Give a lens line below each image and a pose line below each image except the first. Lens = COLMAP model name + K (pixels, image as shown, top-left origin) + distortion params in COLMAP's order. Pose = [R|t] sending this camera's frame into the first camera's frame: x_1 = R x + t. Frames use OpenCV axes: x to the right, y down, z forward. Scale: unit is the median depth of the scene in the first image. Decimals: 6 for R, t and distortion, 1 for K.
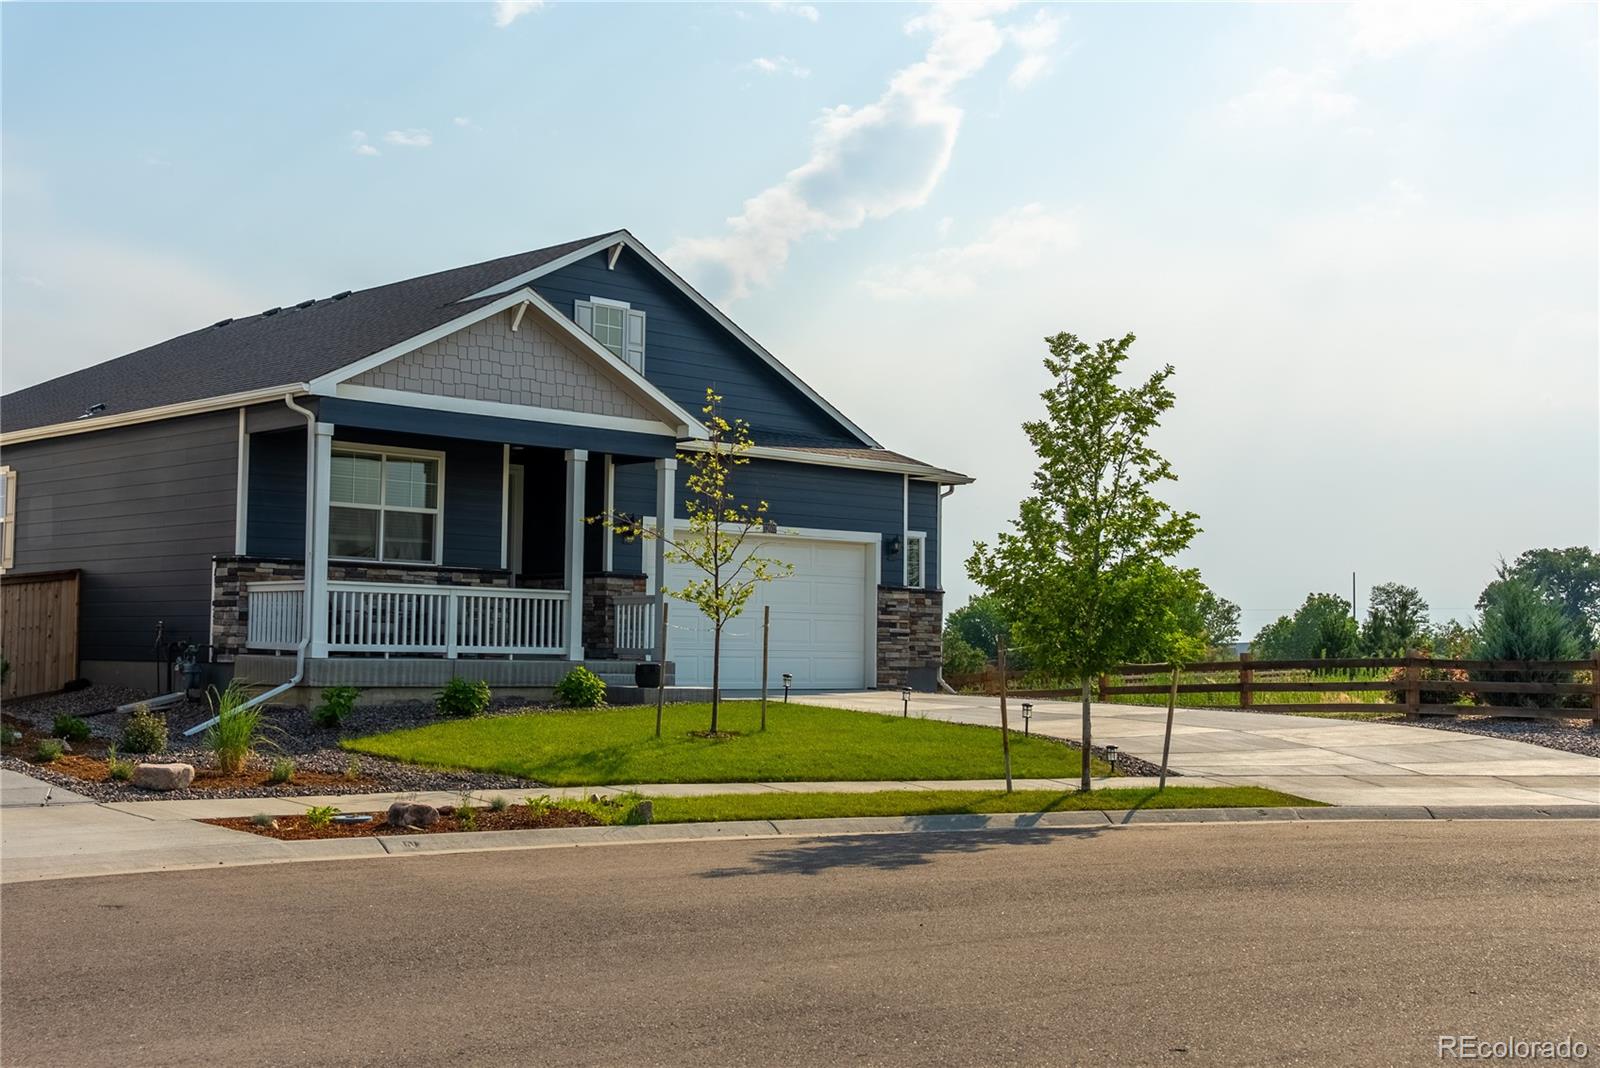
lens RADIAL K [[1937.1, 0, 800.0], [0, 1937.1, 534.0], [0, 0, 1]] dist [-0.083204, -0.006501]
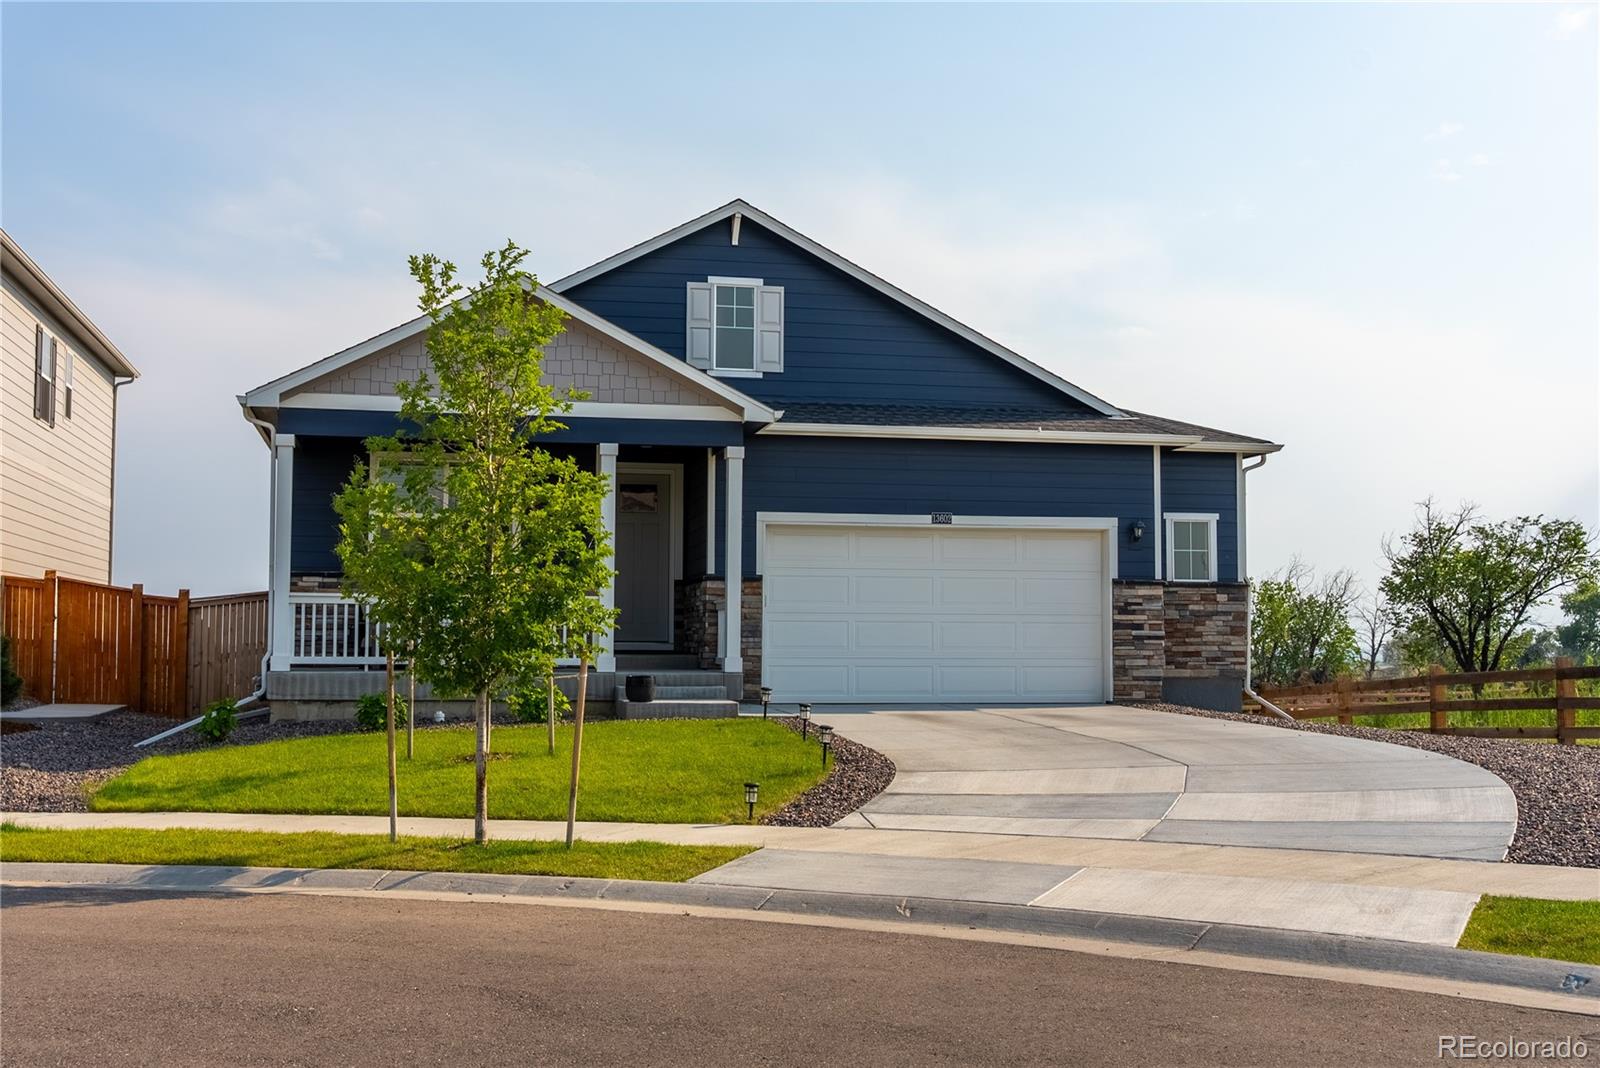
lens RADIAL K [[1878.3, 0, 803.9], [0, 1878.3, 533.8], [0, 0, 1]] dist [-0.007870, 0.004019]
pose [[0.845221, -0.044018, -0.532601, 0.435711], [0.039907, 0.999018, -0.019236, 0.020375], [0.532925, -0.004996, 0.846148, 0.286820]]
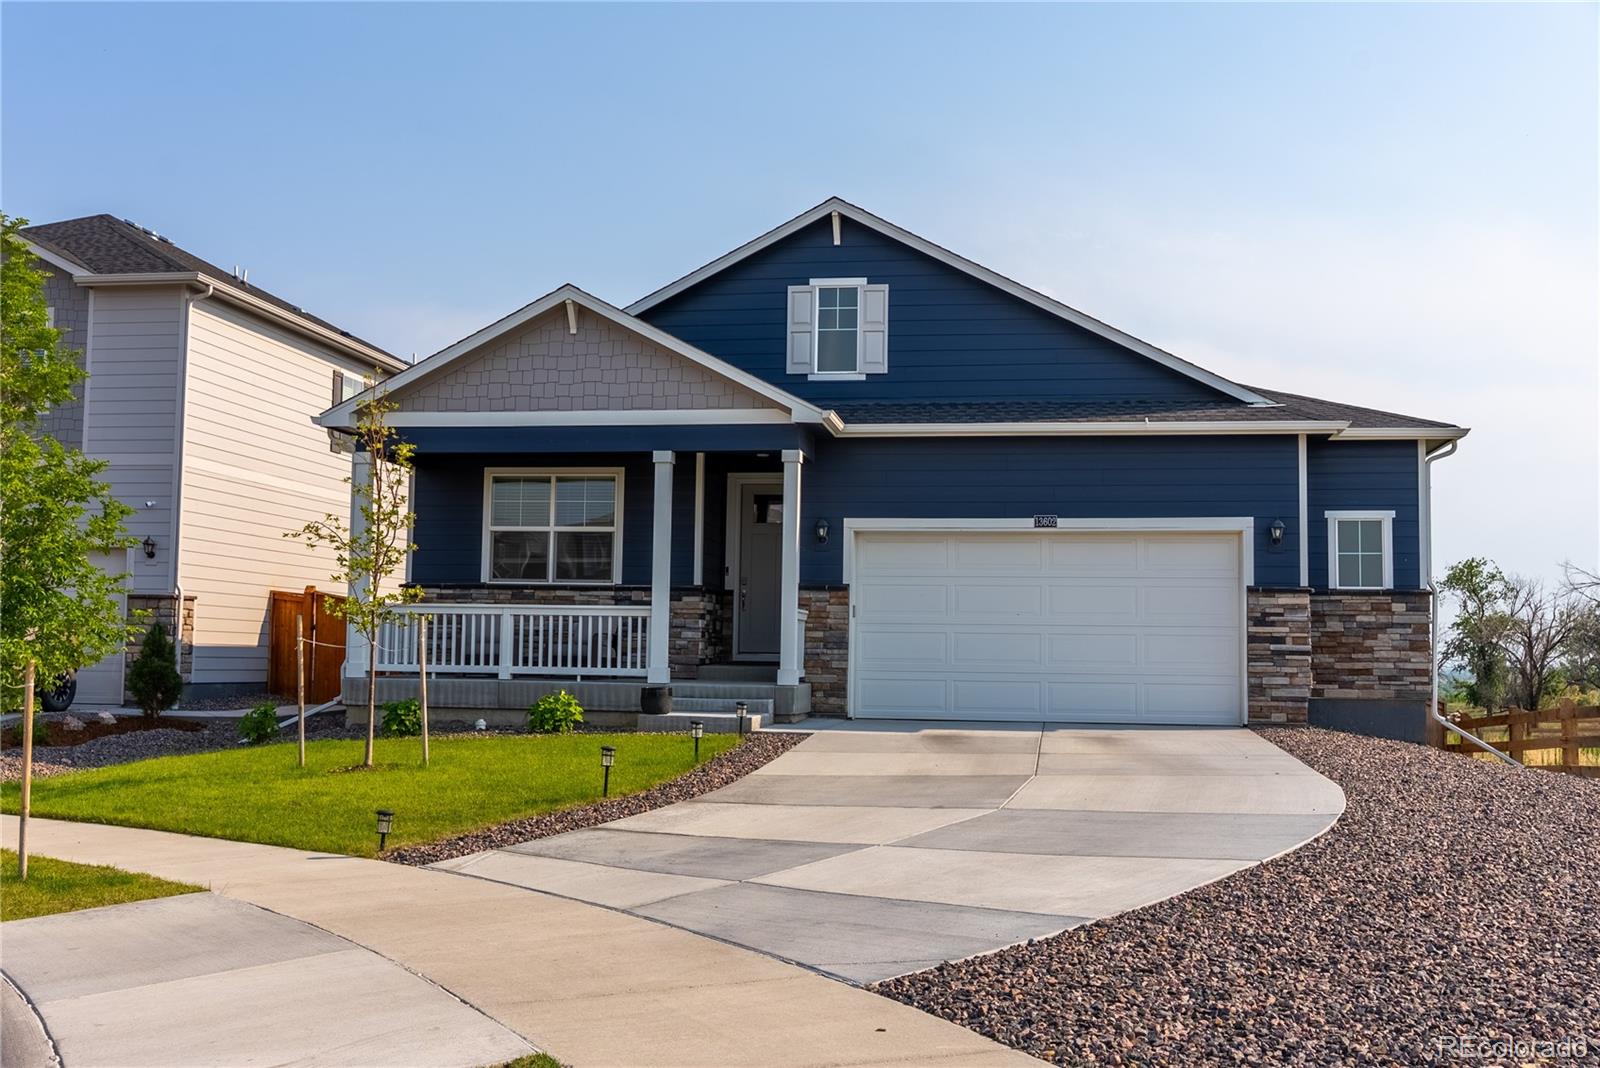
lens RADIAL K [[1694.9, 0, 800.0], [0, 1694.9, 534.0], [0, 0, 1]] dist [-0.011622, -0.009368]
pose [[0.597389, -0.067619, -0.799096, 0.553572], [0.042670, 0.997708, -0.052525, 0.039784], [0.800815, -0.002720, 0.598905, 0.566713]]
